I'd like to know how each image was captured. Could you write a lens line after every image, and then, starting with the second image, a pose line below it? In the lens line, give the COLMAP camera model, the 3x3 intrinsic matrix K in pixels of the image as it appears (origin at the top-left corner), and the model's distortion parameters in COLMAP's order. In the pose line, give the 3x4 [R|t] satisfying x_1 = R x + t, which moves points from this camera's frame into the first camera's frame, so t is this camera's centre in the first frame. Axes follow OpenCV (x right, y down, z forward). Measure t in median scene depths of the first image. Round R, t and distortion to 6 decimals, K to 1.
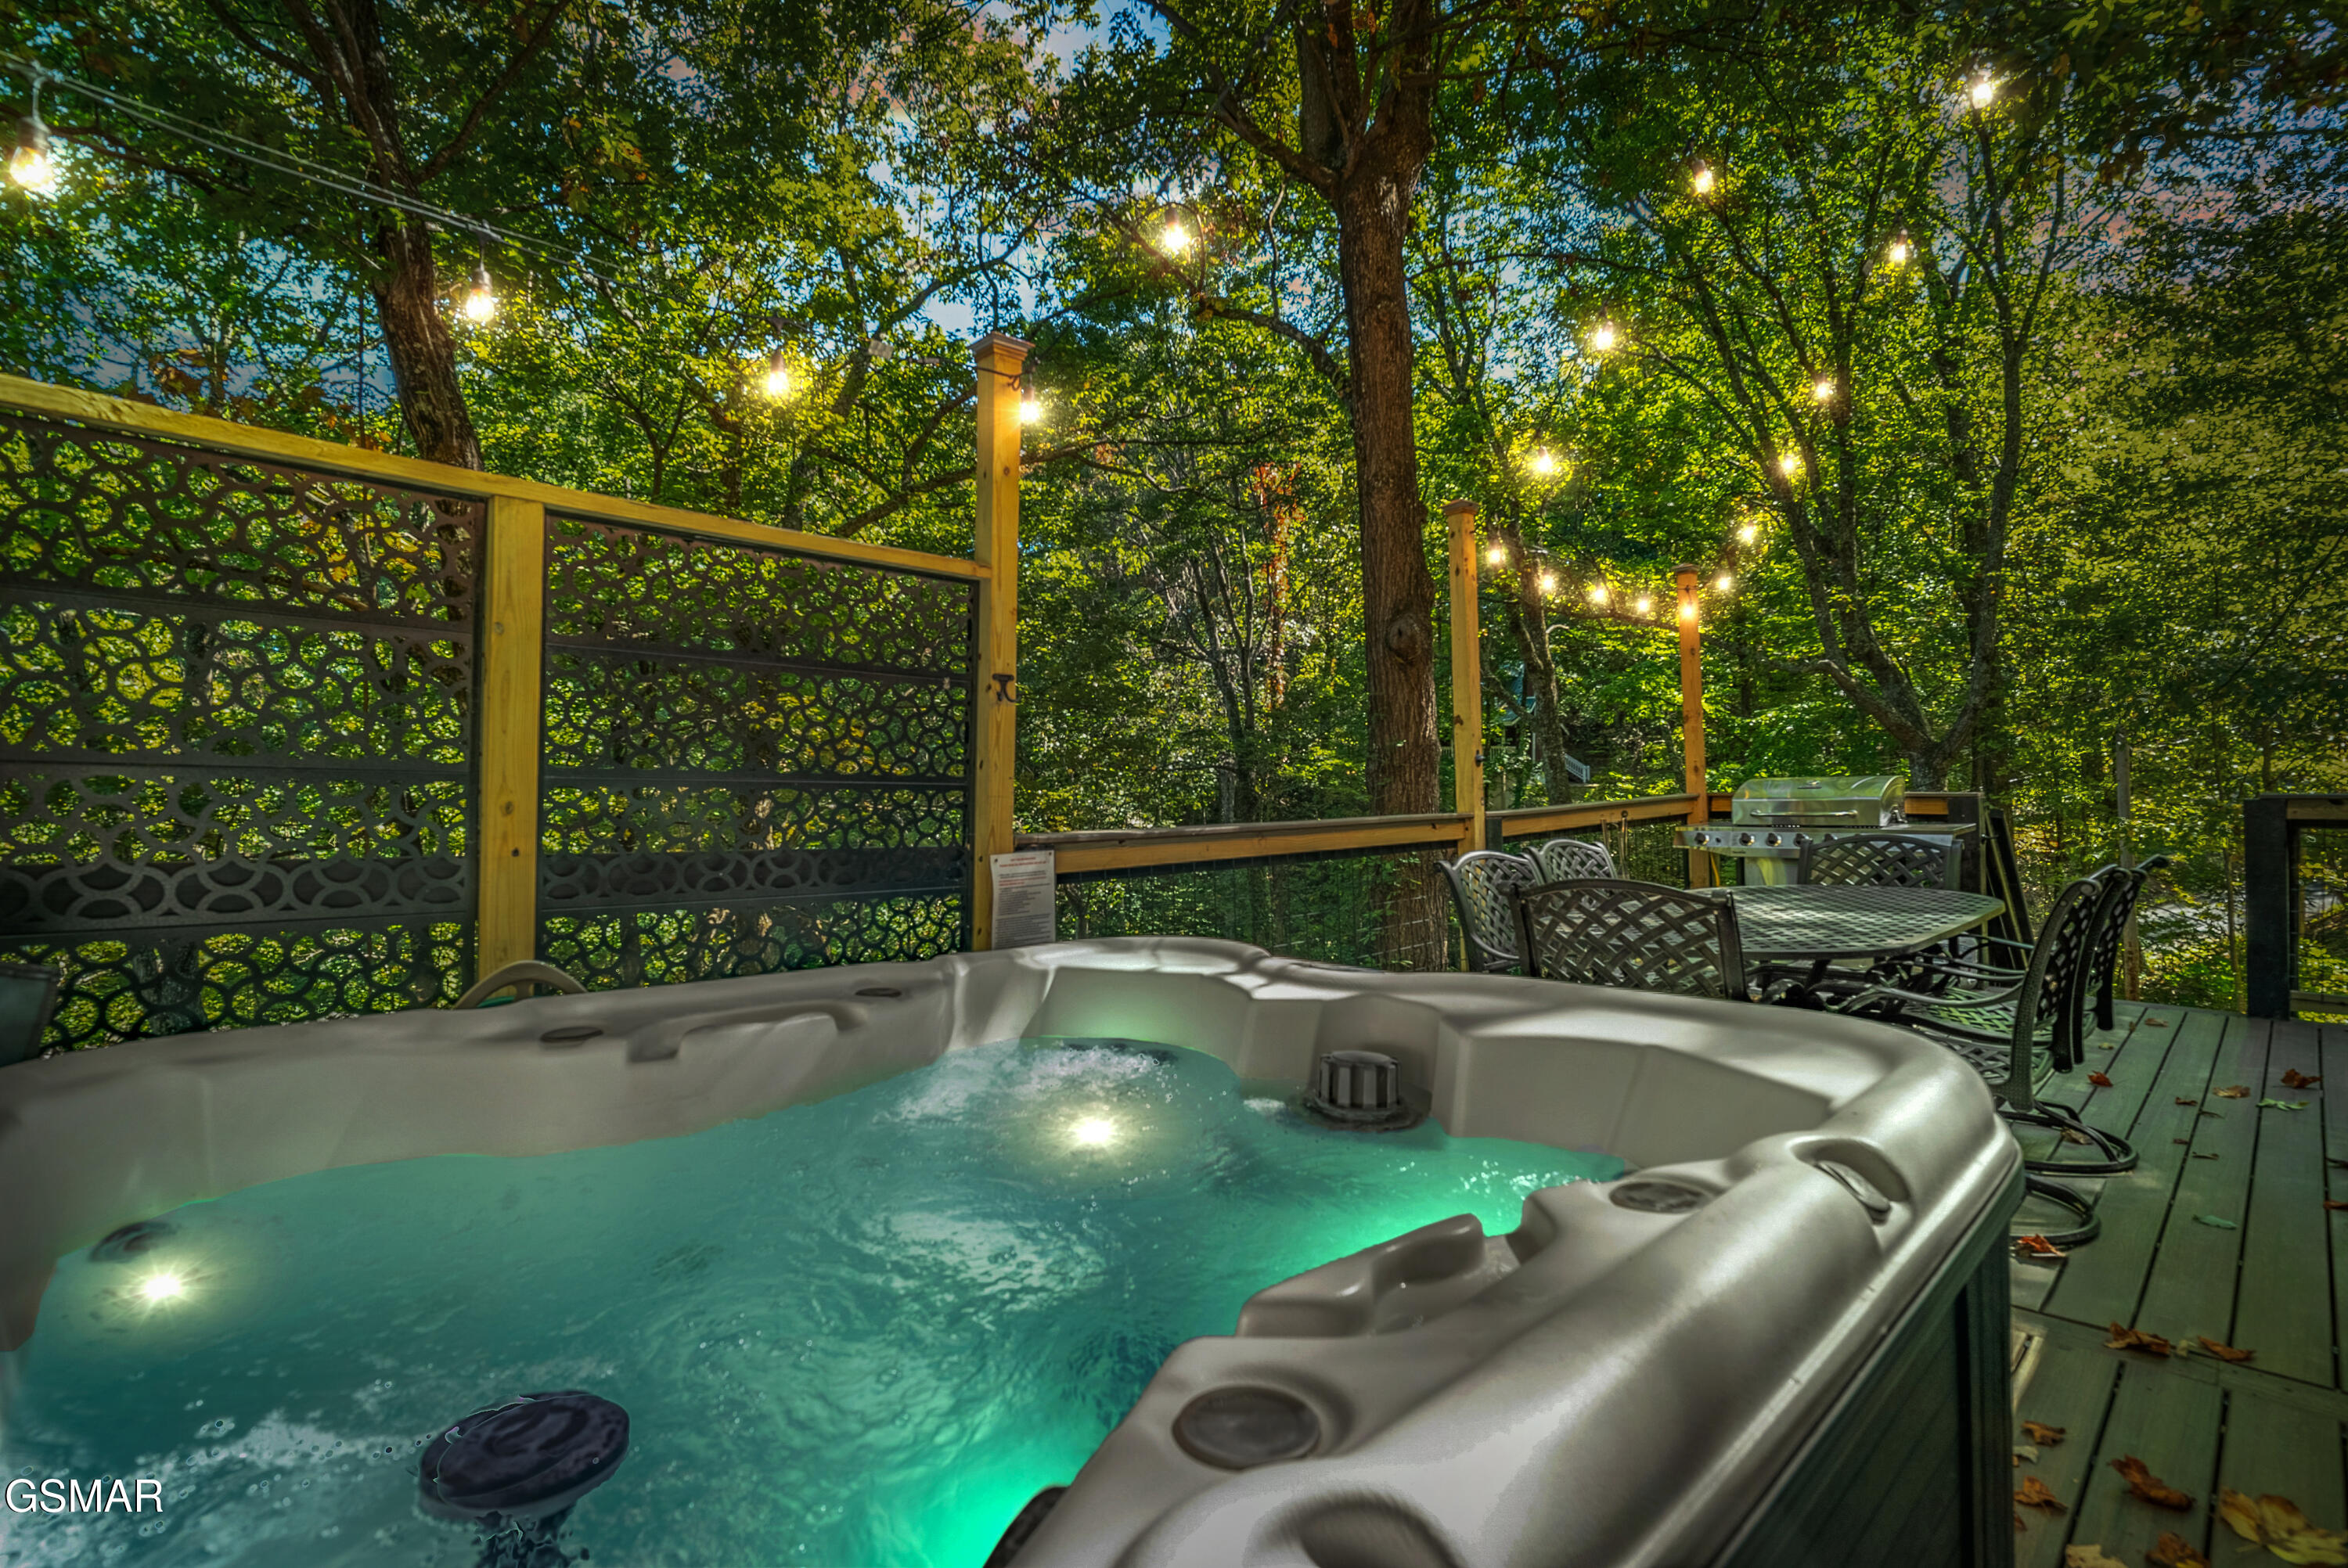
lens RADIAL K [[1111.8, 0, 1170.5], [0, 1111.8, 790.3], [0, 0, 1]] dist [0.005085, 0.000577]
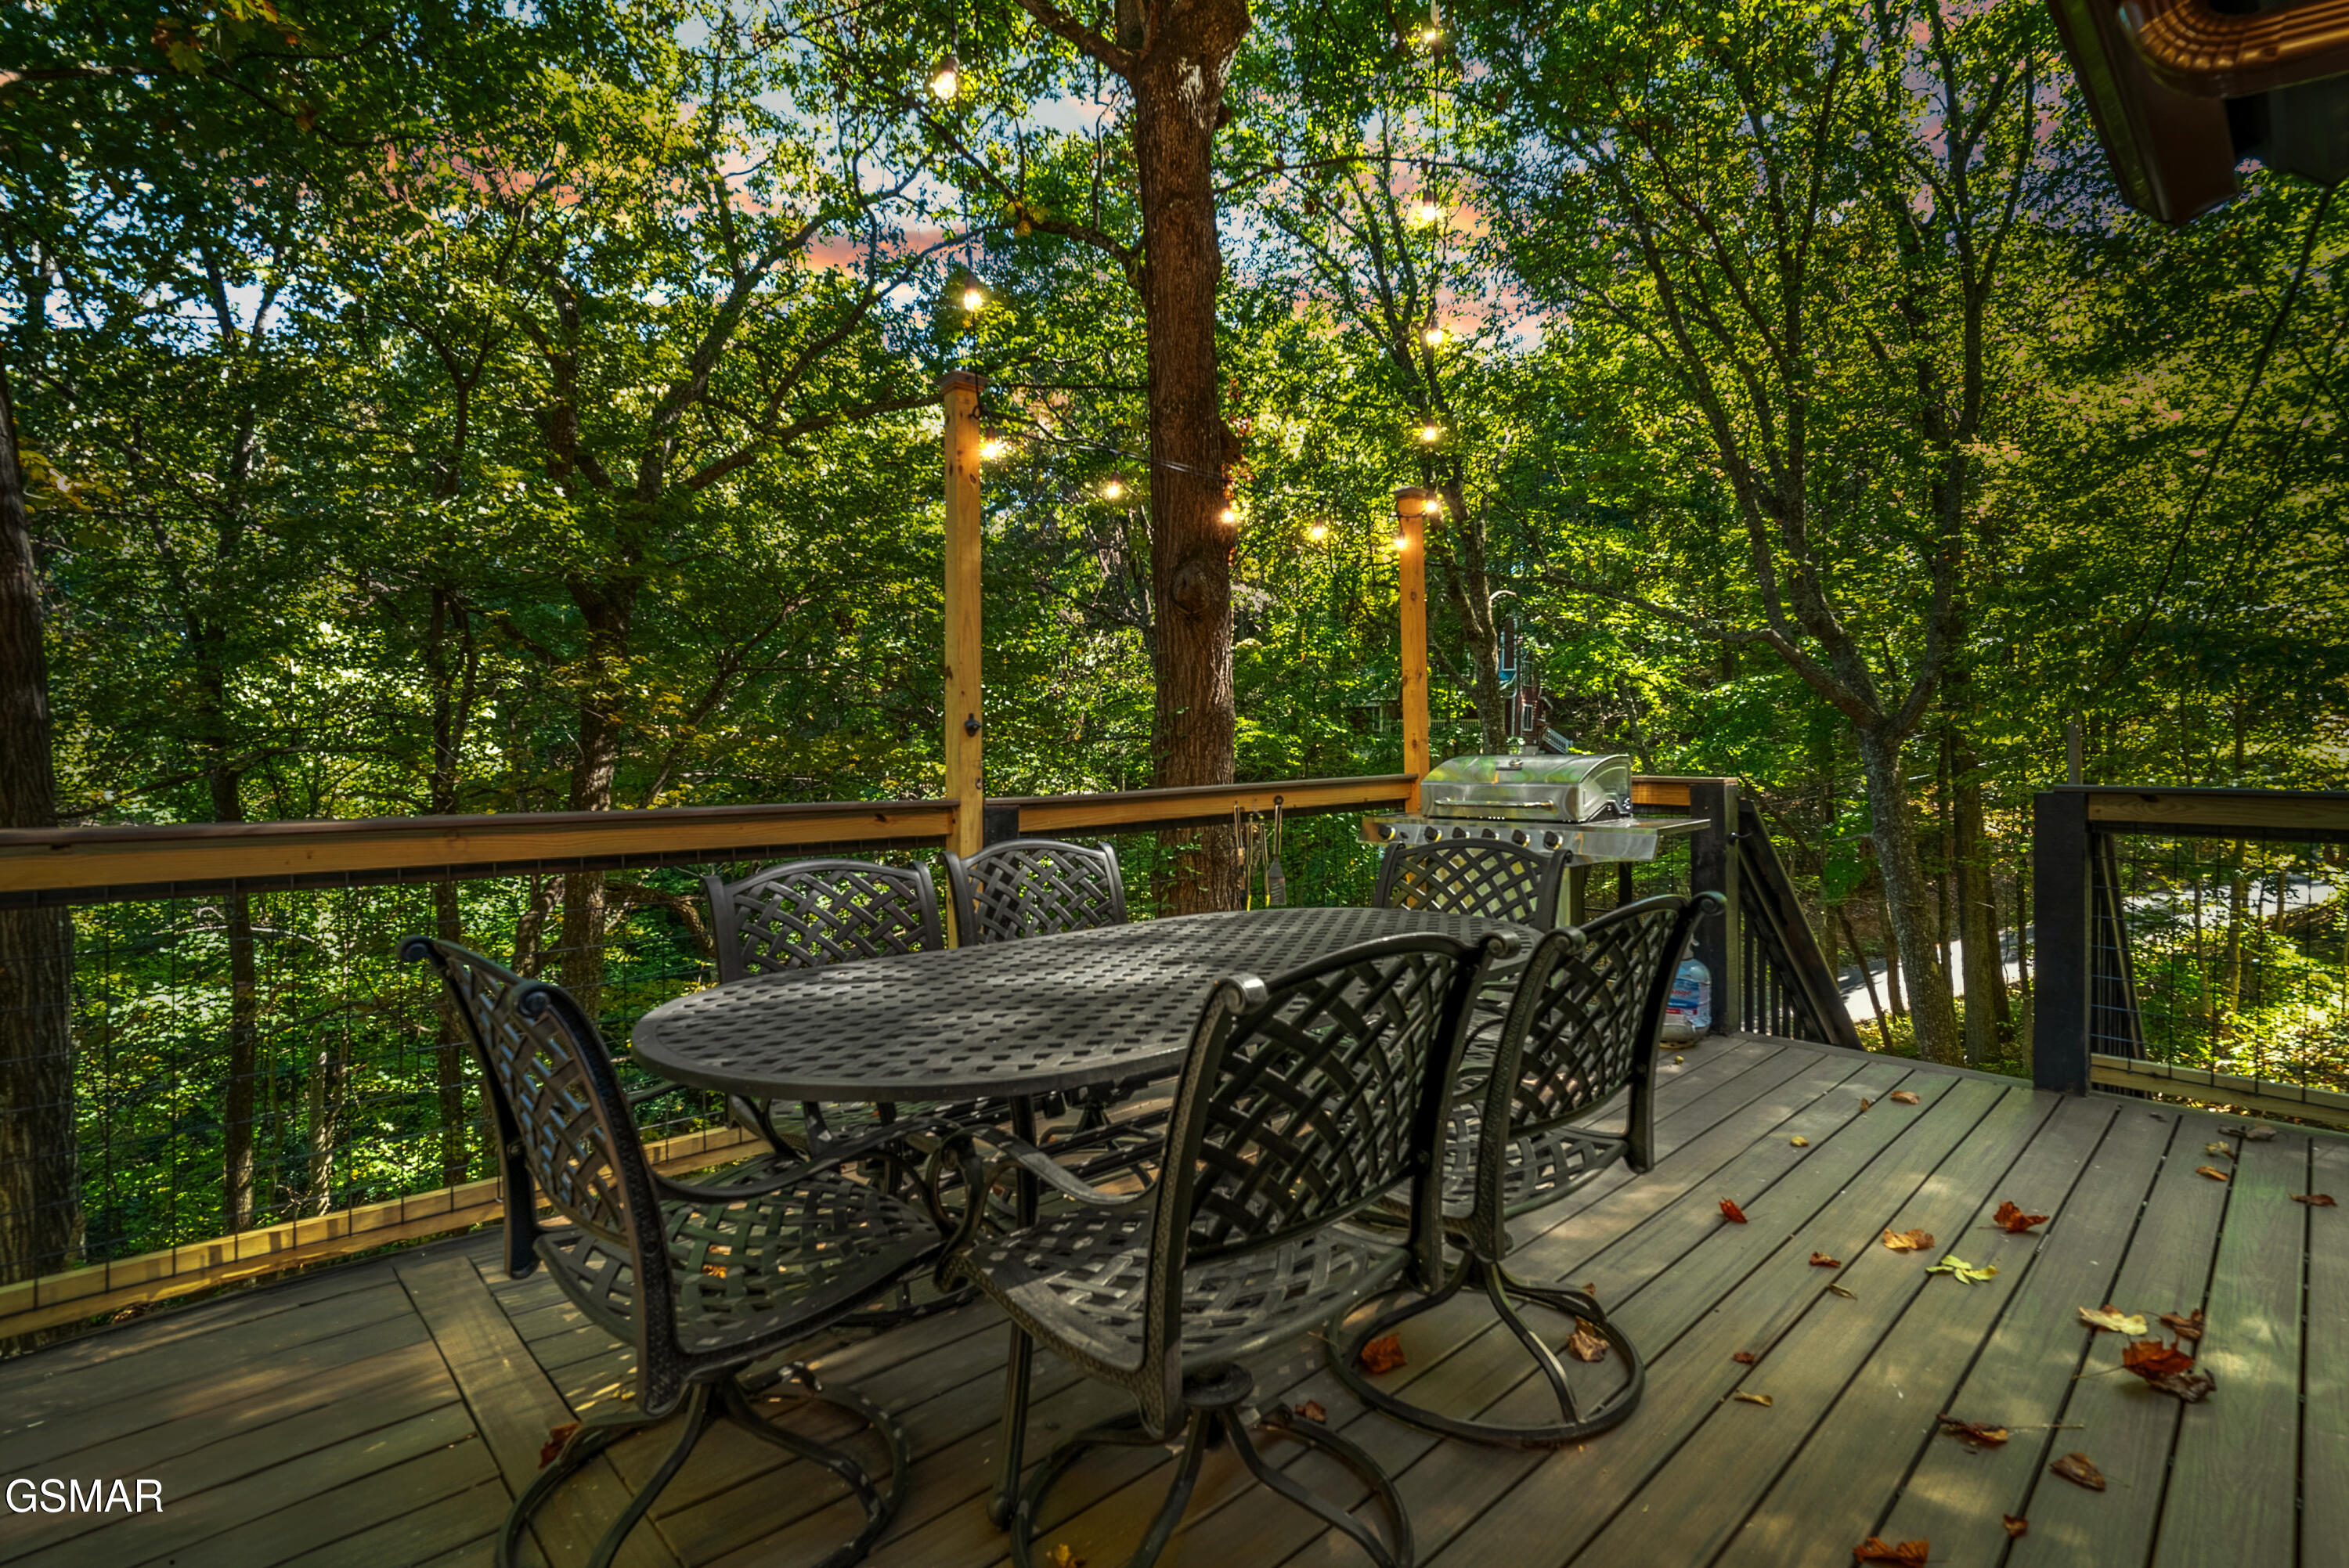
lens RADIAL K [[1112.3, 0, 1178.3], [0, 1112.3, 769.4], [0, 0, 1]] dist [0.005085, 0.000577]
pose [[0.999922, 0.010904, -0.006138, 0.103394], [-0.010859, 0.999914, 0.007337, -0.001612], [0.006218, -0.007270, 0.999954, 0.068009]]
